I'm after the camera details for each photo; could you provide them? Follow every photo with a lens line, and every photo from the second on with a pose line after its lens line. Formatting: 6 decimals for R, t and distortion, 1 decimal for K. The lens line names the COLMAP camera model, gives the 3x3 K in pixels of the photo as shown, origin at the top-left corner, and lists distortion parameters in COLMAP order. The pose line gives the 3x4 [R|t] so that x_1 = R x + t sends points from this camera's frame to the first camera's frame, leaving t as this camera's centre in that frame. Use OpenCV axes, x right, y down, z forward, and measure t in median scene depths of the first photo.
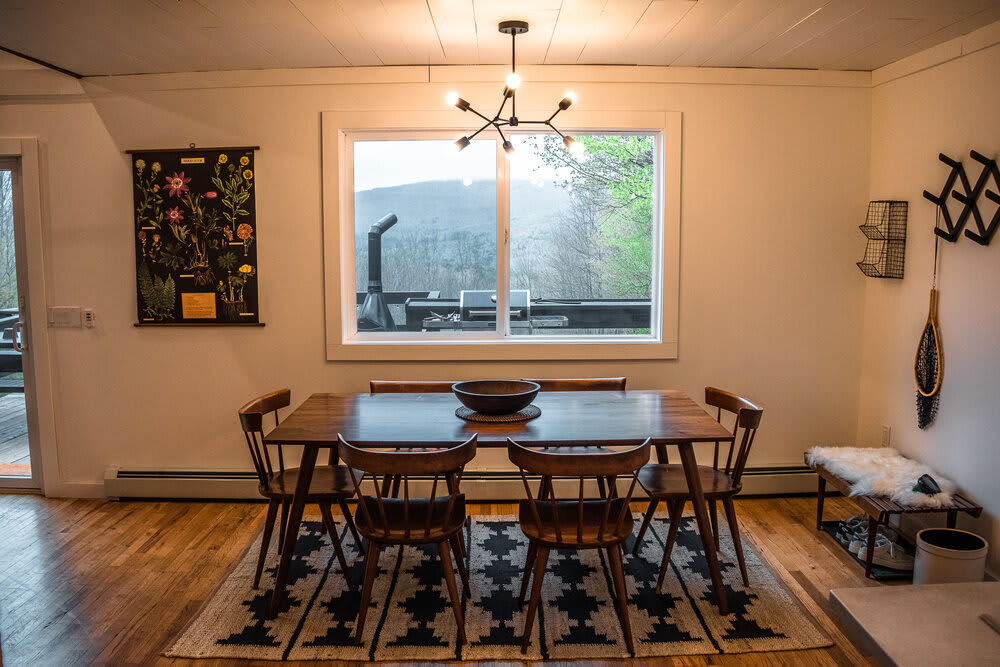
lens RADIAL K [[827.5, 0, 500.0], [0, 827.5, 333.5], [0, 0, 1]] dist [-0.196267, 0.116641]
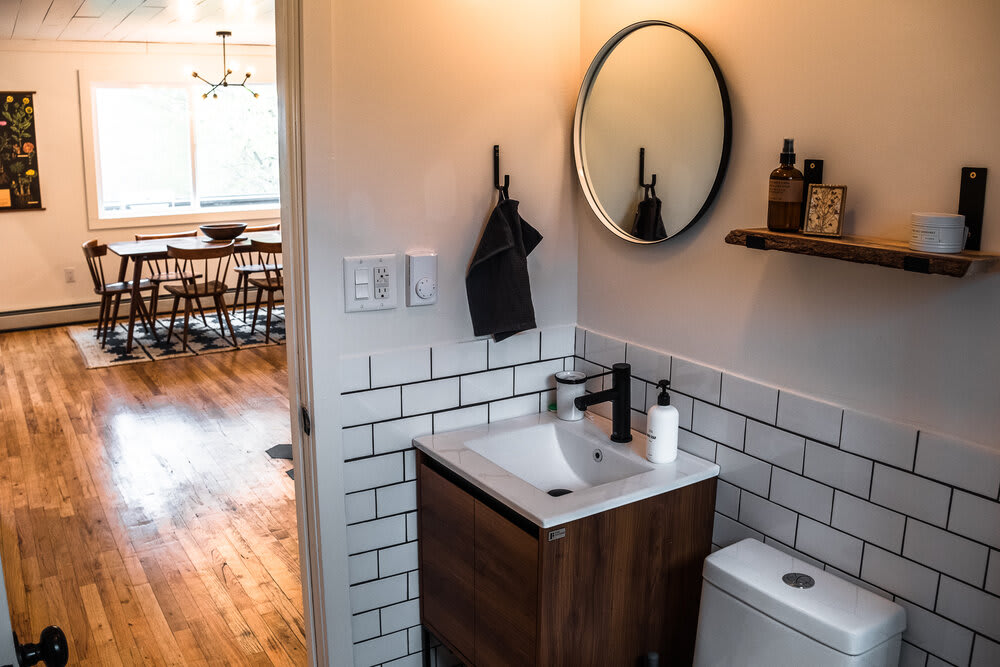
lens RADIAL K [[858.9, 0, 500.0], [0, 858.9, 333.5], [0, 0, 1]] dist [-0.207088, 0.125514]
pose [[0.852289, -0.112065, 0.510925, -0.375036], [0.065136, 0.991915, 0.108909, 0.113890], [-0.518999, -0.059542, 0.852698, -0.776328]]
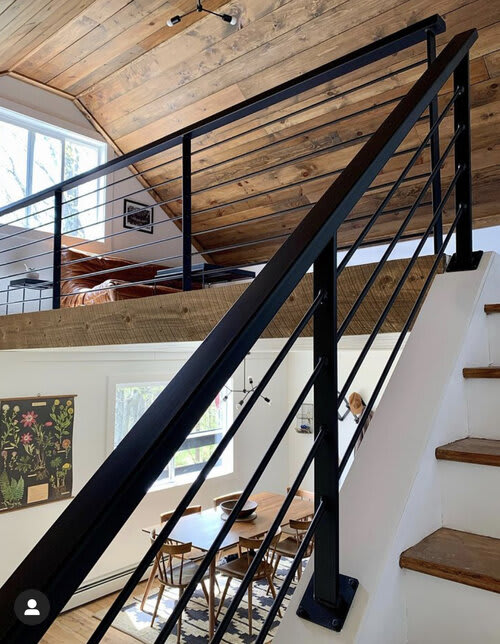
lens RADIAL K [[532.3, 0, 250.0], [0, 532.3, 322.0], [0, 0, 1]] dist [0.003292, 0.002695]
pose [[0.675641, 0.054045, 0.735247, -0.908709], [0.094076, 0.982836, -0.158694, -0.165747], [-0.731204, 0.176389, 0.658960, -0.084867]]
